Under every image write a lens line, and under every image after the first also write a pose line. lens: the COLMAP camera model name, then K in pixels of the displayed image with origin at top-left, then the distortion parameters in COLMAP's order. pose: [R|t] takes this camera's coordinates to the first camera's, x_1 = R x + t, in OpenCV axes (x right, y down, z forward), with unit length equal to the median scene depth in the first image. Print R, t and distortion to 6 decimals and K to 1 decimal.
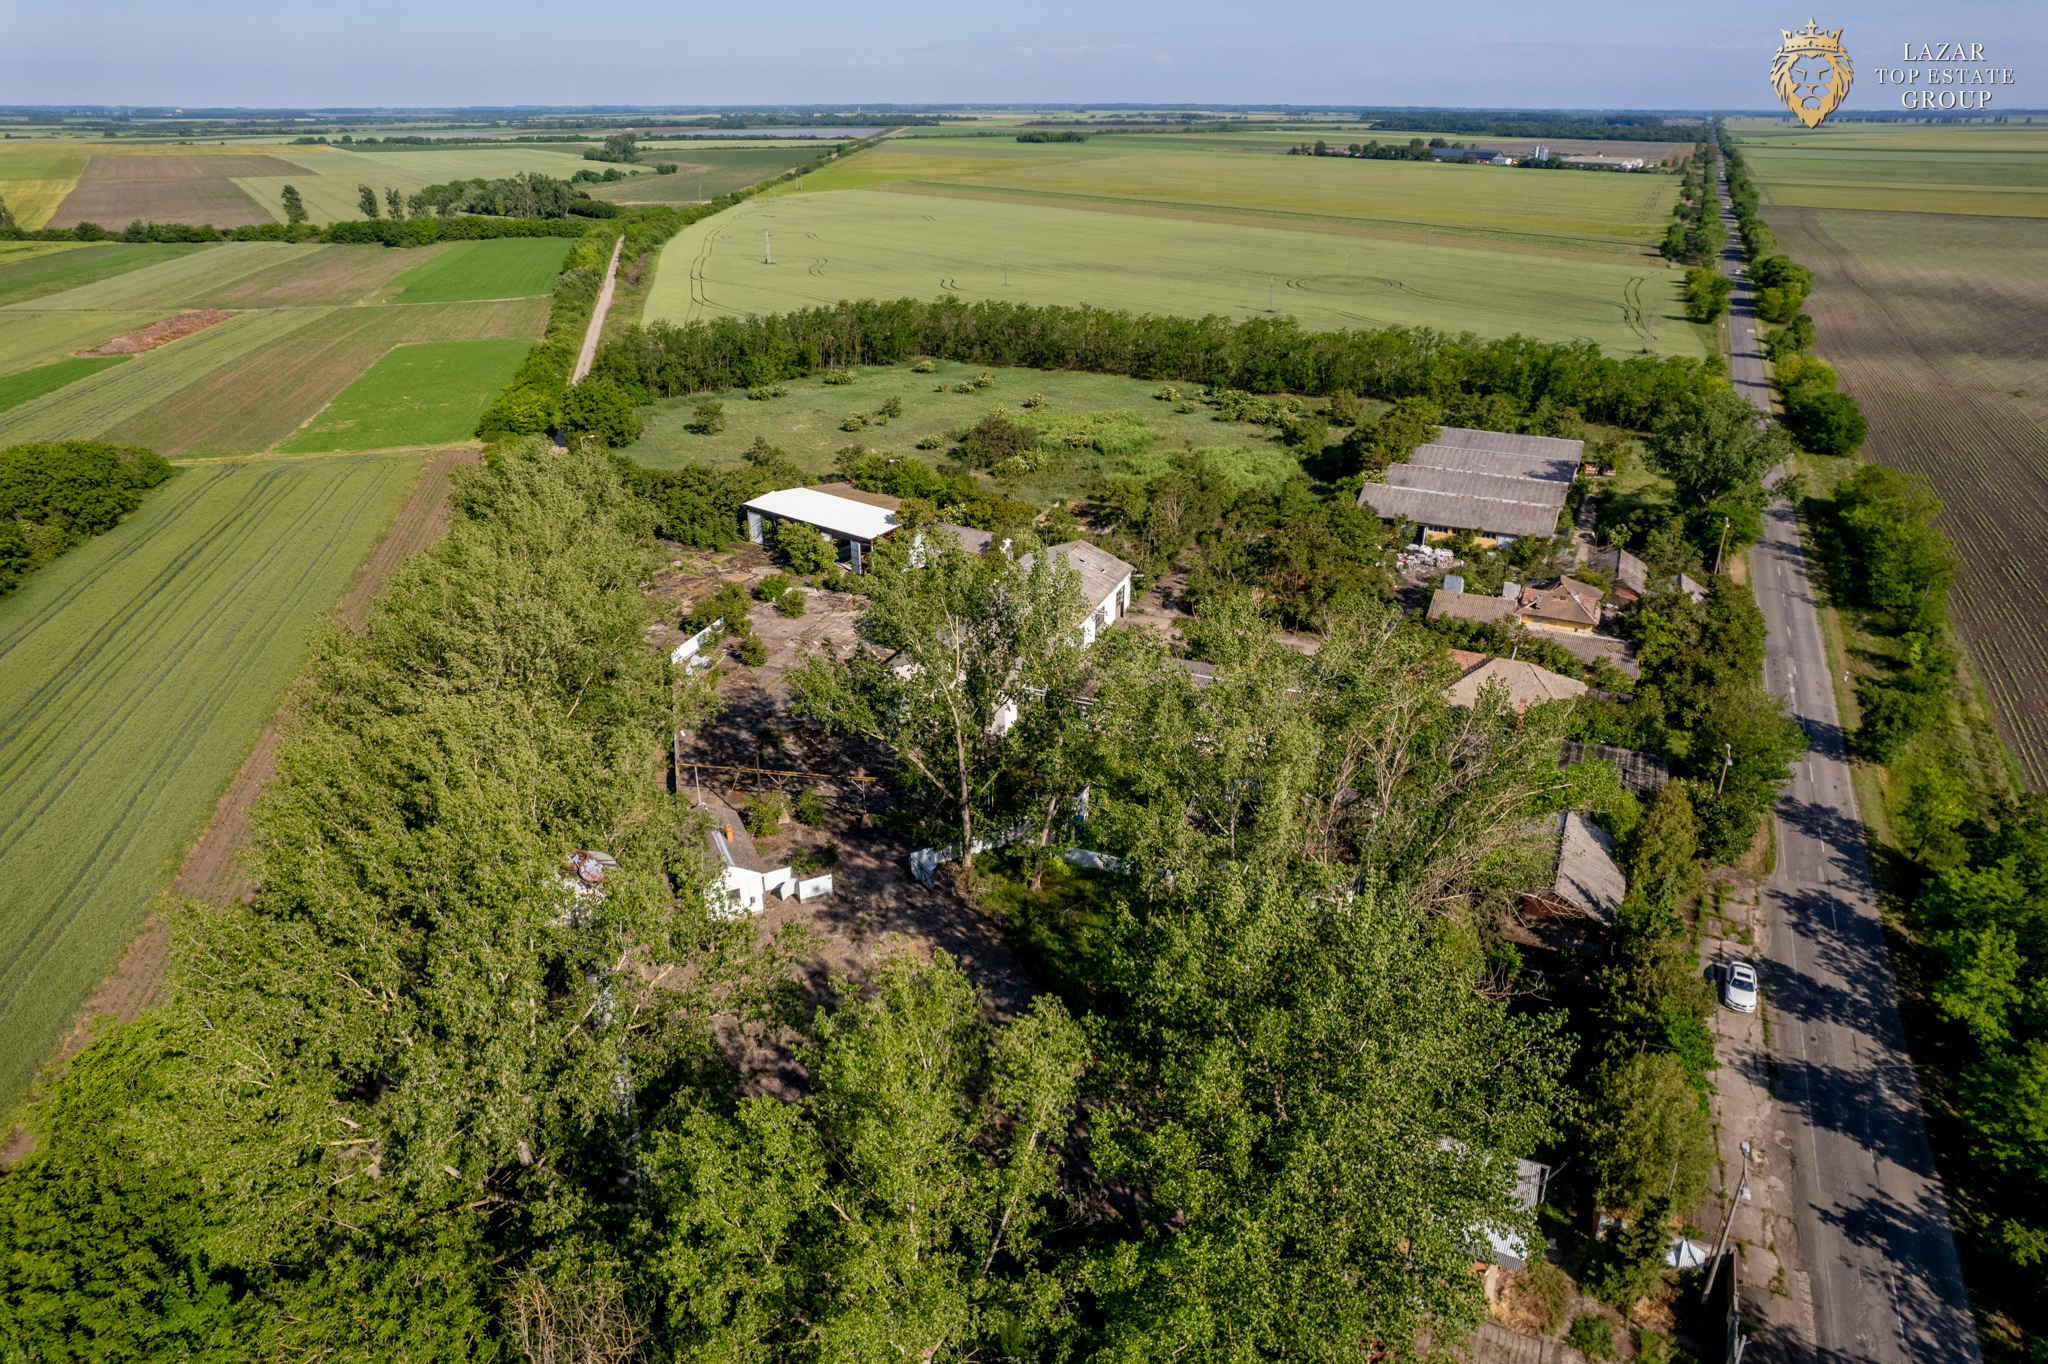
lens RADIAL K [[1329.3, 0, 1036.1], [0, 1329.3, 642.8], [0, 0, 1]] dist [-0.087201, 0.087621]
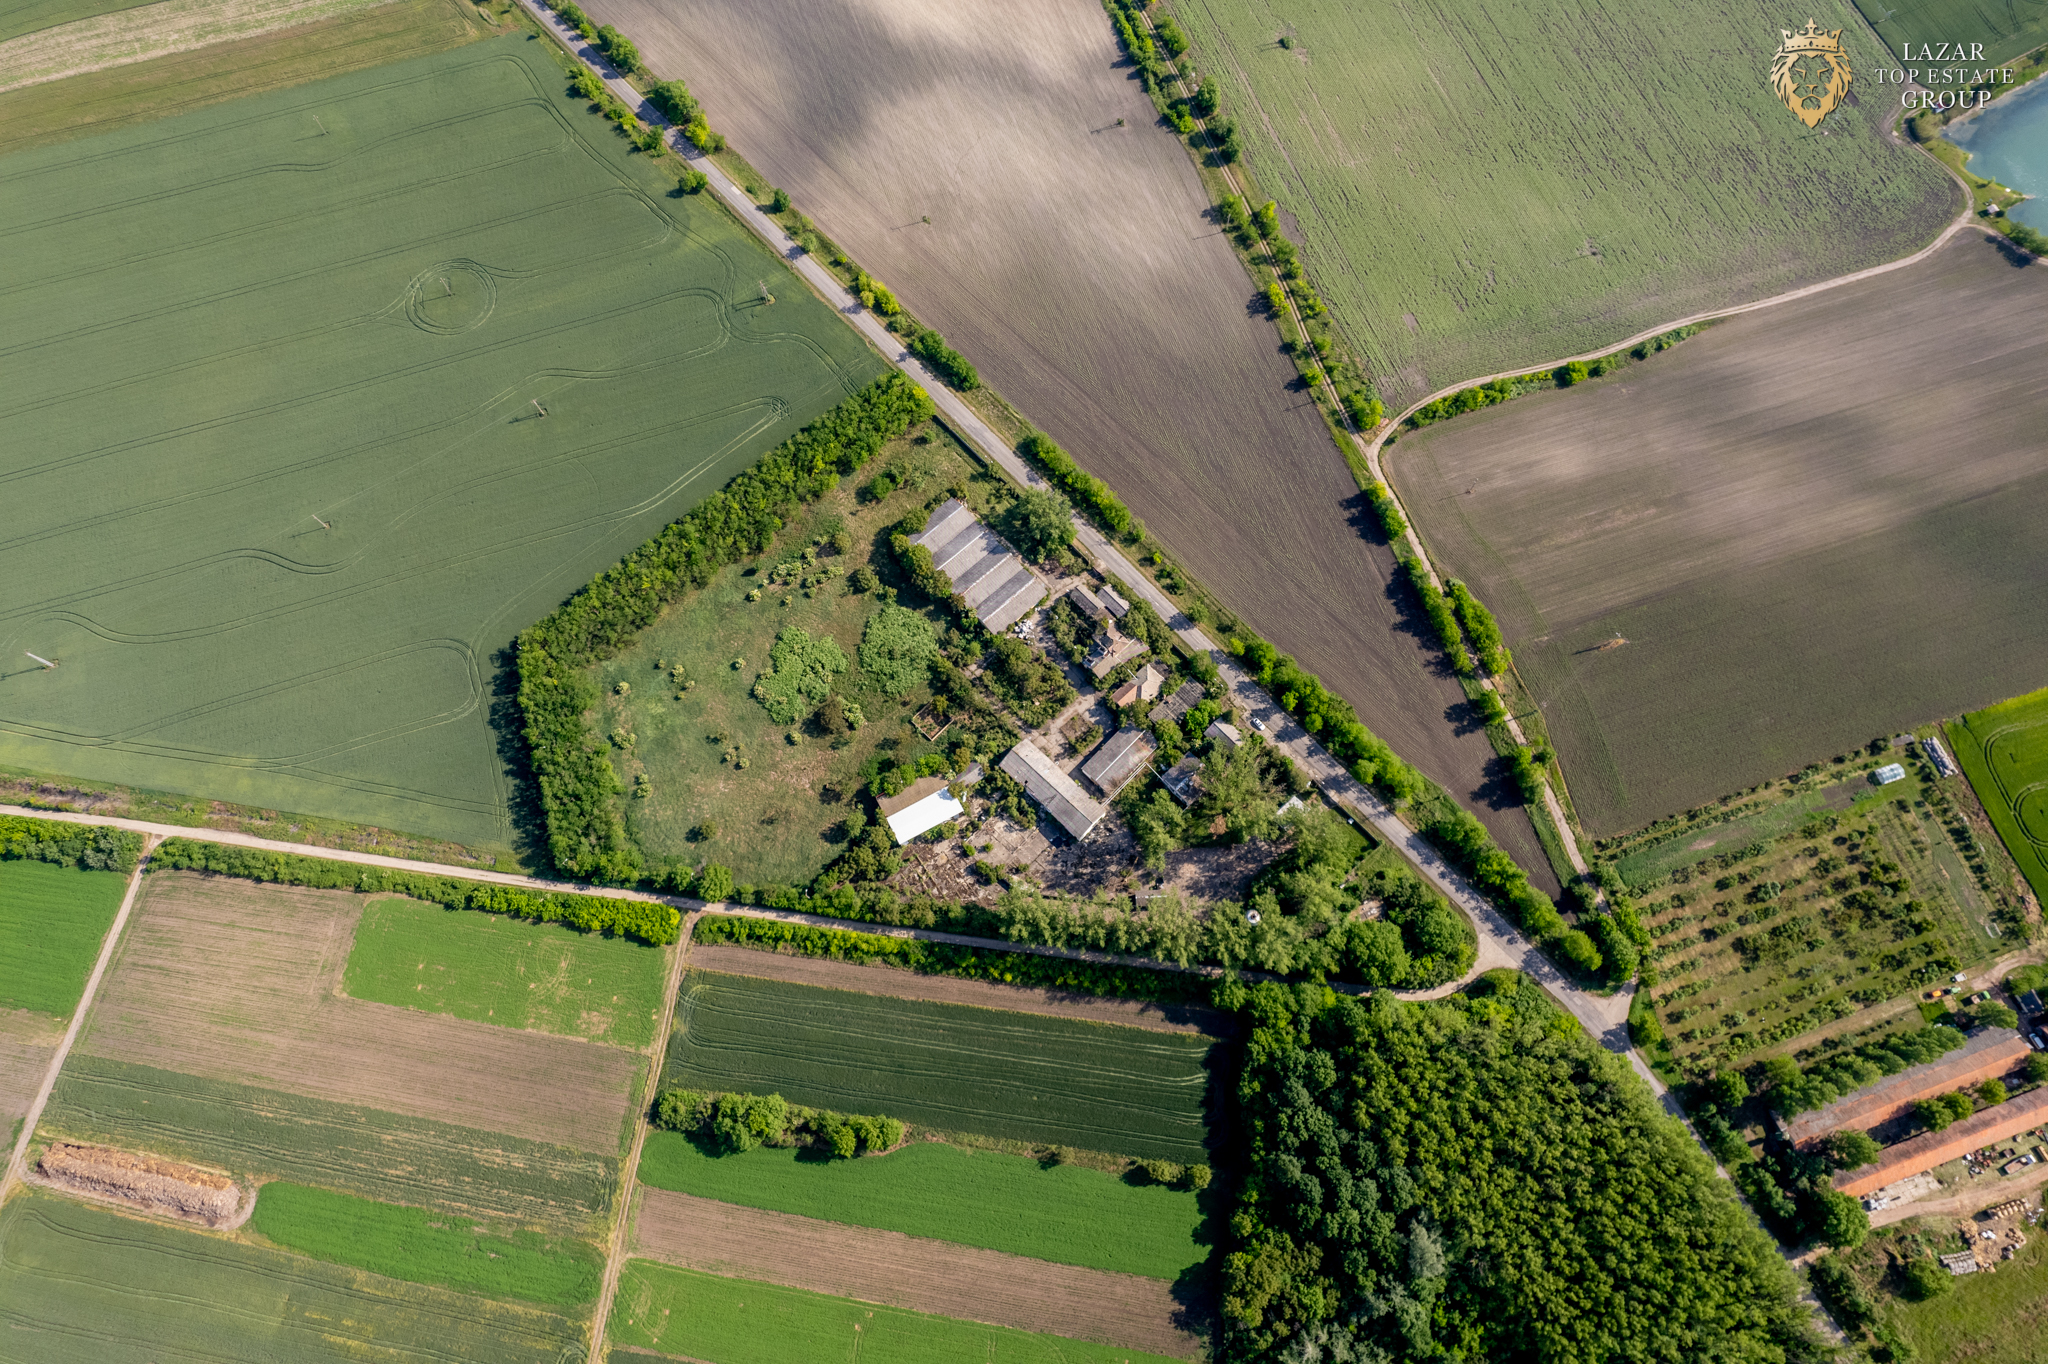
lens RADIAL K [[1297.9, 0, 1024.0], [0, 1297.9, 682.0], [0, 0, 1]] dist [-0.062246, 0.038558]
pose [[0.383220, -0.870901, 0.307691, -0.680685], [0.388346, 0.454168, 0.801822, -2.332647], [-0.838051, -0.187784, 0.512257, -0.445745]]
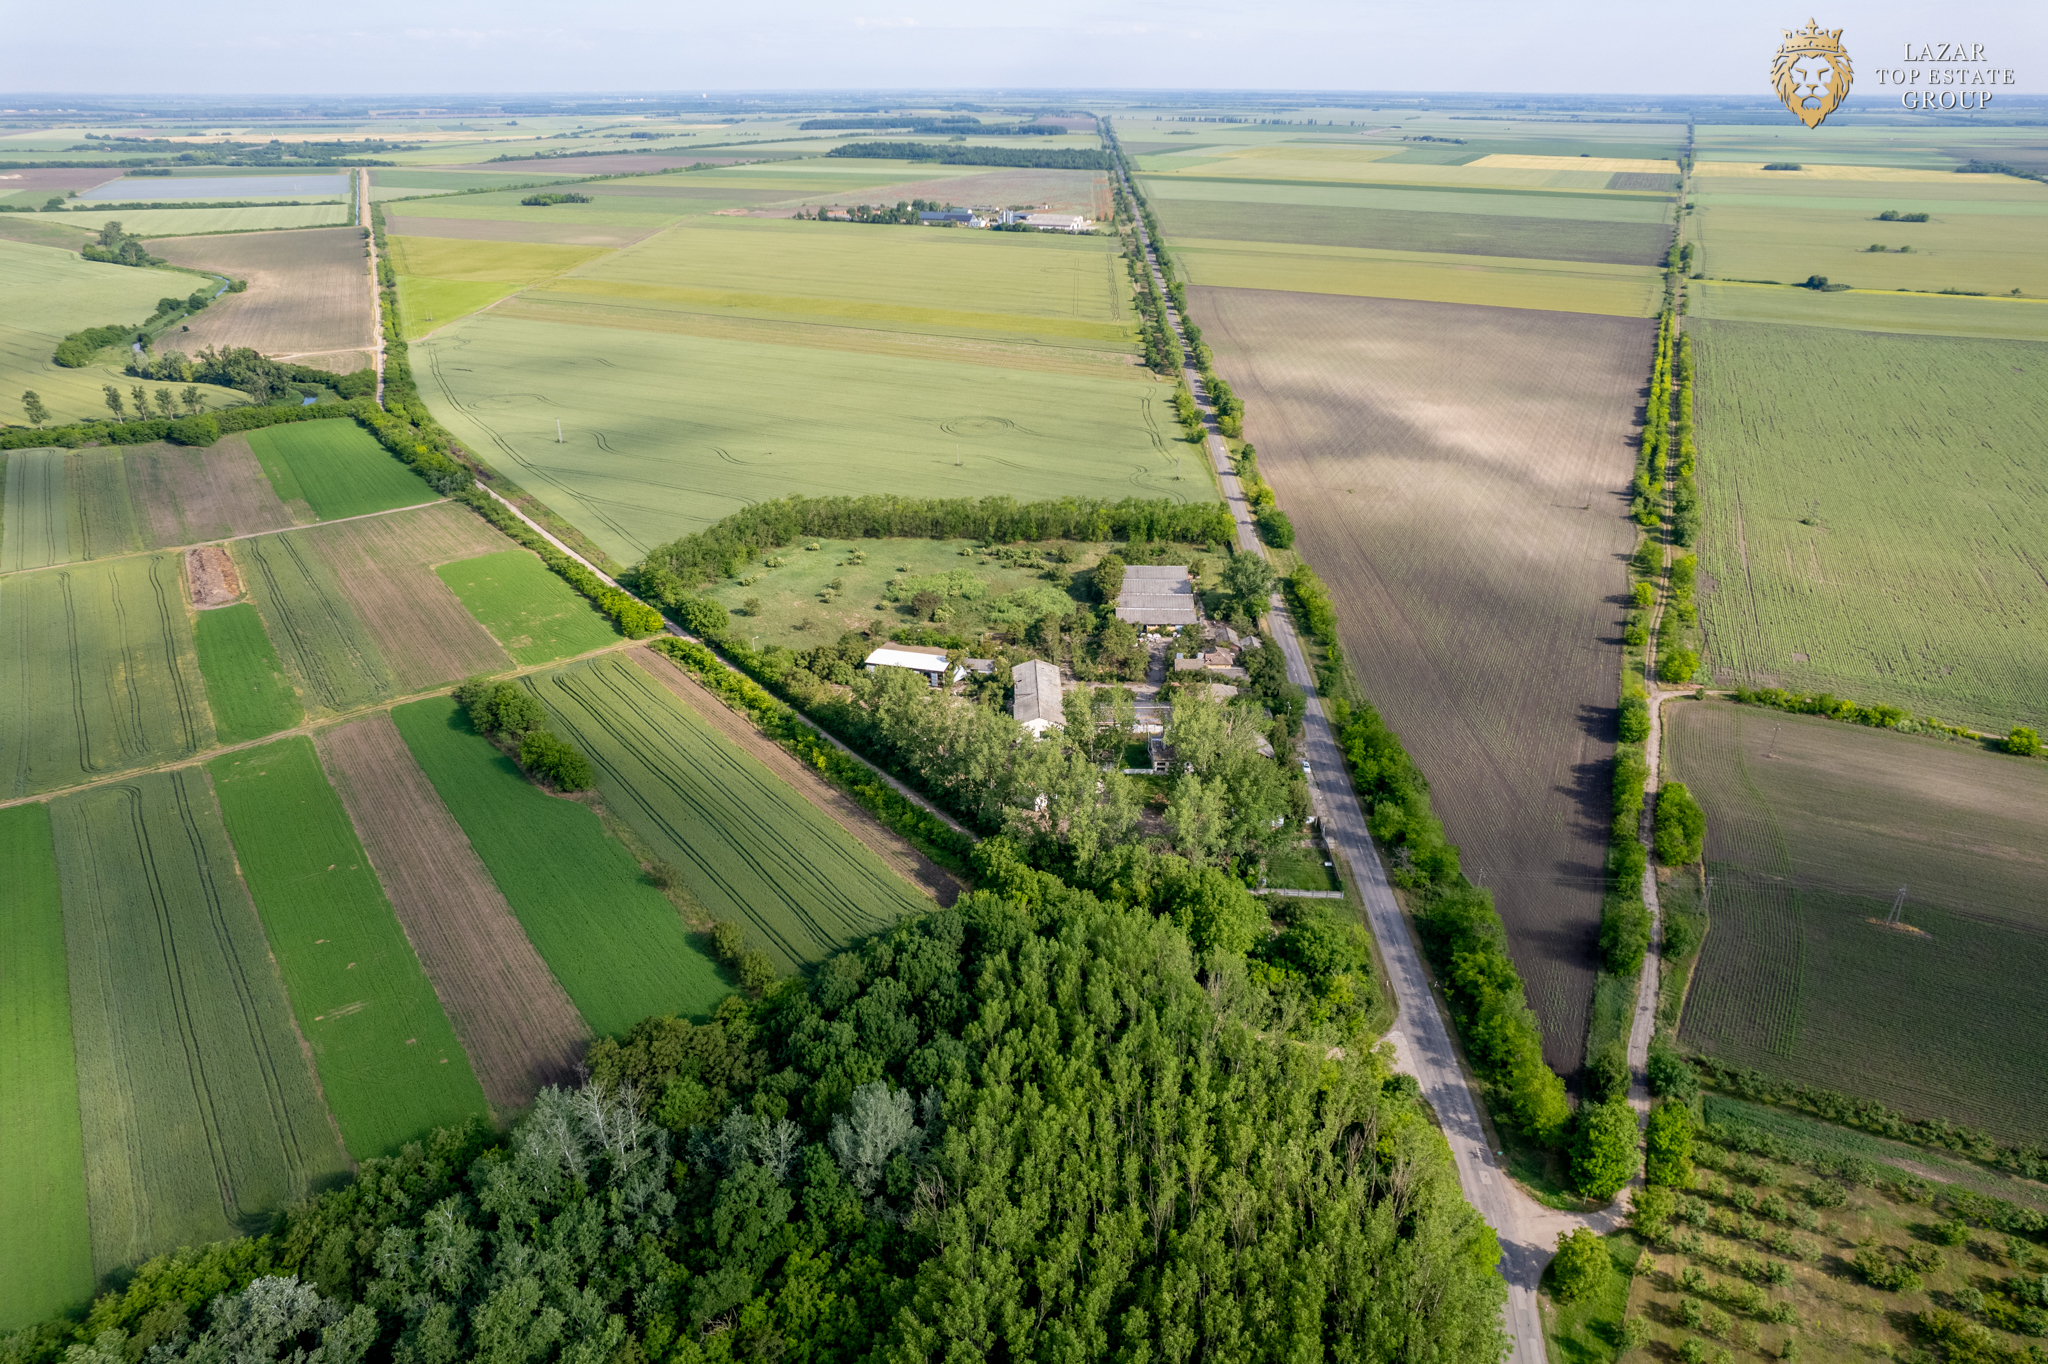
lens RADIAL K [[1297.9, 0, 1024.0], [0, 1297.9, 682.0], [0, 0, 1]] dist [-0.062246, 0.038558]
pose [[0.920541, -0.170652, 0.351401, -0.808483], [0.155011, 0.985256, 0.072403, -0.205285], [-0.358575, -0.012179, 0.933421, -1.197758]]
